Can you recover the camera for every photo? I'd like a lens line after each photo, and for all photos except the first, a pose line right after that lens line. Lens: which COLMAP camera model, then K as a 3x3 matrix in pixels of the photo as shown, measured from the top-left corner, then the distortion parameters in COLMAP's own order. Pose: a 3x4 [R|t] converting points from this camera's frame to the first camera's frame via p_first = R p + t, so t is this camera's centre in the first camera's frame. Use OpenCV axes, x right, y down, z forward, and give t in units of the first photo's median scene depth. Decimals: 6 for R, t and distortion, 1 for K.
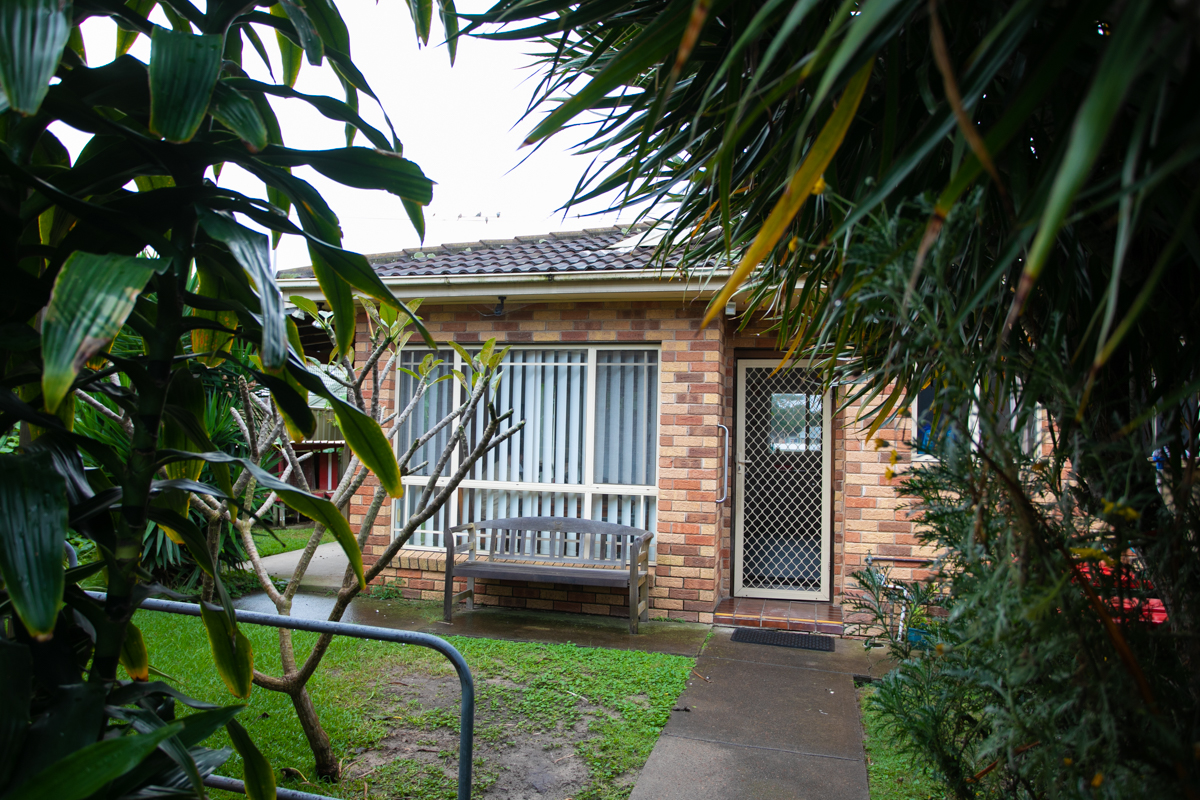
lens RADIAL K [[794.0, 0, 599.7], [0, 794.0, 399.7], [0, 0, 1]] dist [0.001468, 0.000054]
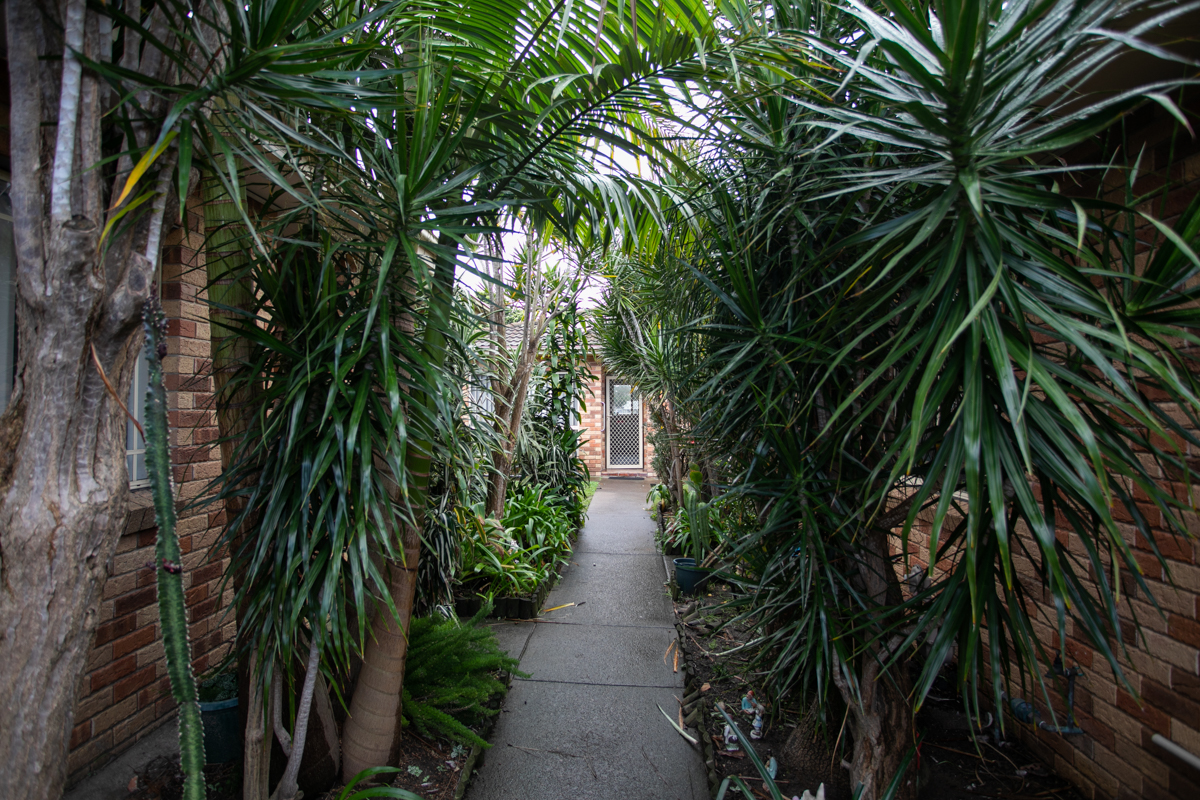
lens RADIAL K [[658.3, 0, 599.0], [0, 658.3, 404.3], [0, 0, 1]] dist [-0.003932, -0.000399]
pose [[0.978307, -0.029880, 0.204993, -0.312035], [0.022516, 0.999018, 0.038162, -0.045359], [-0.205932, -0.032719, 0.978019, -1.168265]]
